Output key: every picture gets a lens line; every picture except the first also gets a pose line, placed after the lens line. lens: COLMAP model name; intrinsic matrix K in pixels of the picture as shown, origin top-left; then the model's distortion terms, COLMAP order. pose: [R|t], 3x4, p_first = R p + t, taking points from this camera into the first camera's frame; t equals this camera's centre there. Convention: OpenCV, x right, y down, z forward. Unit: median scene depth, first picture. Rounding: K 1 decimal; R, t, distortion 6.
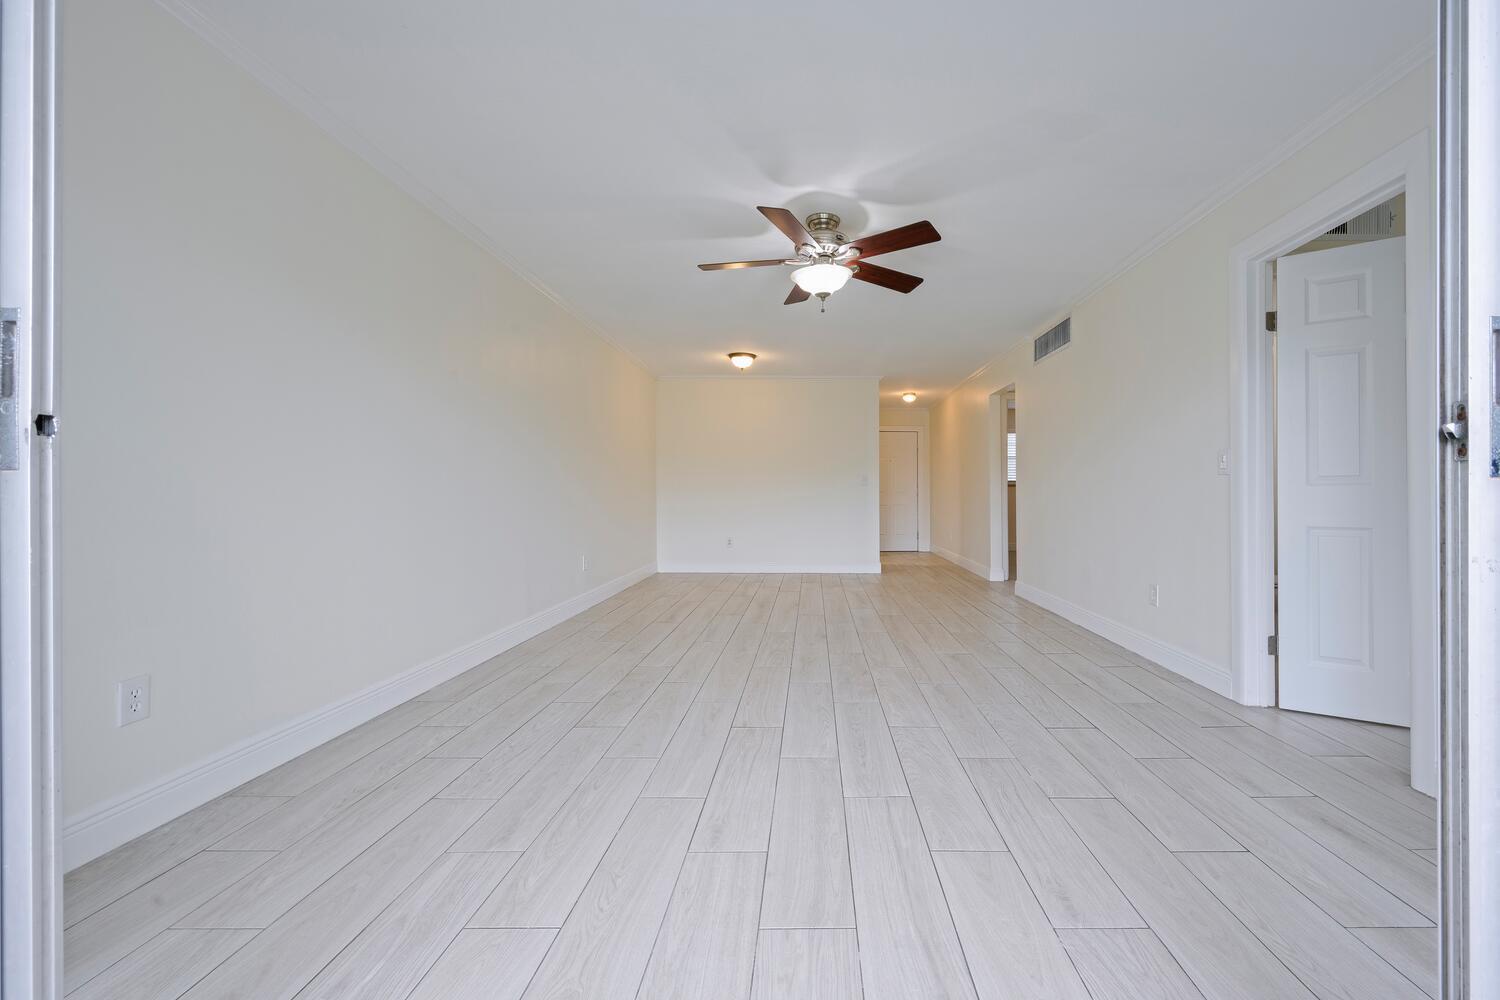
lens RADIAL K [[592.0, 0, 792.1], [0, 592.0, 491.8], [0, 0, 1]] dist [0.001236, -0.000490]
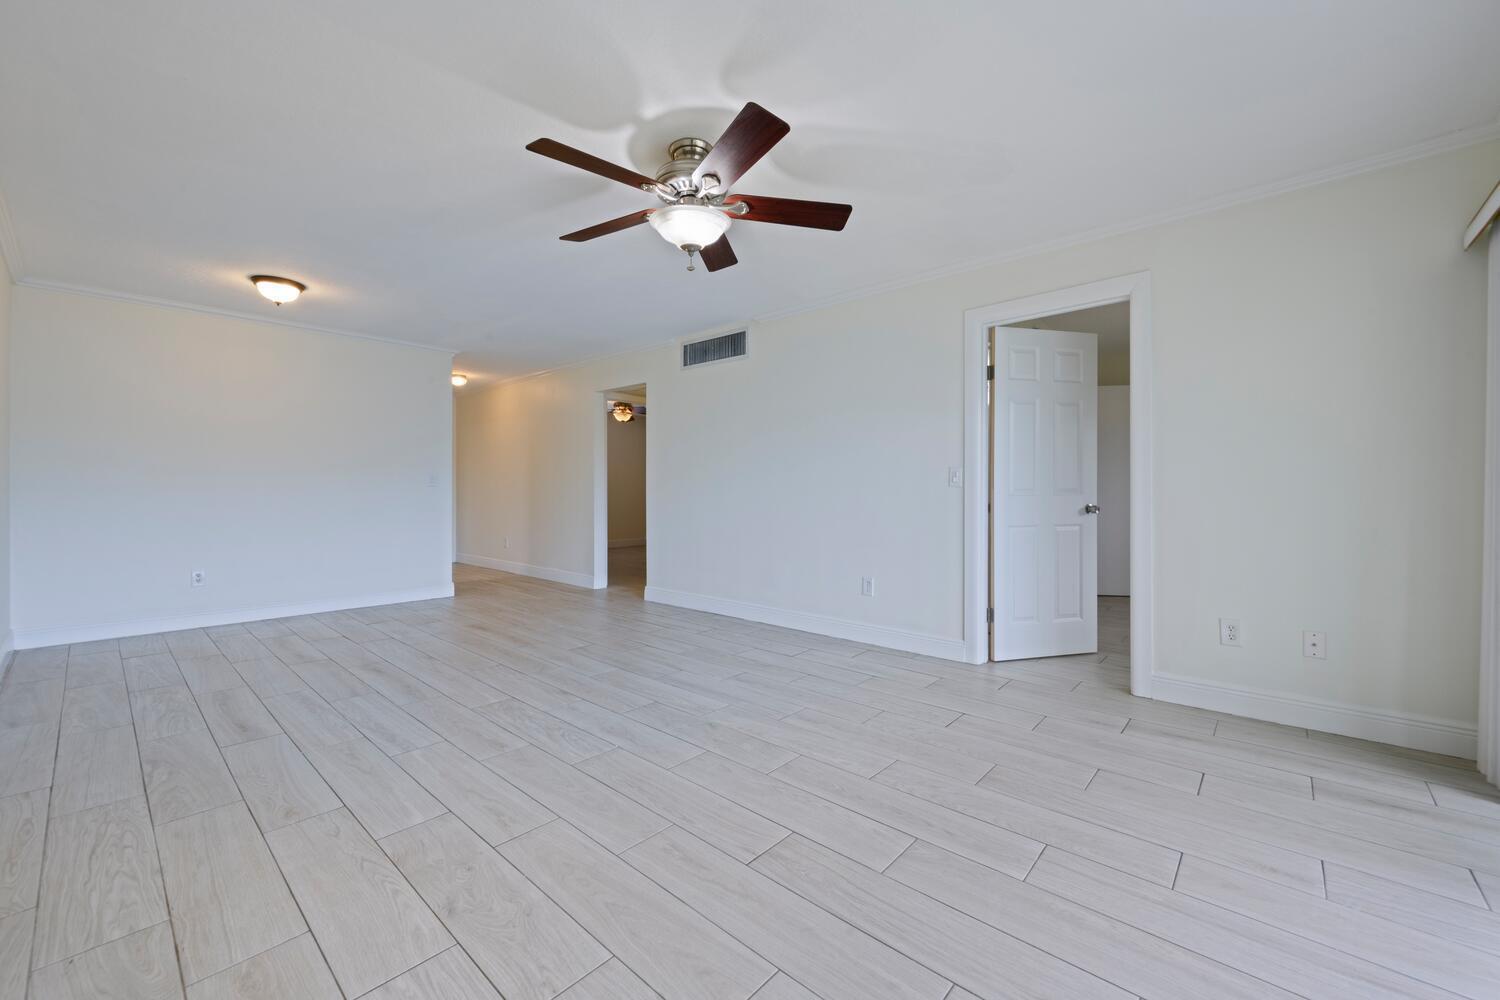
lens RADIAL K [[592.0, 0, 747.8], [0, 592.0, 495.1], [0, 0, 1]] dist [0.001236, -0.000490]
pose [[0.672648, -0.007580, 0.739924, -0.466571], [-0.001079, 0.999936, 0.011225, -0.023277], [-0.739962, -0.008348, 0.672597, 0.430842]]
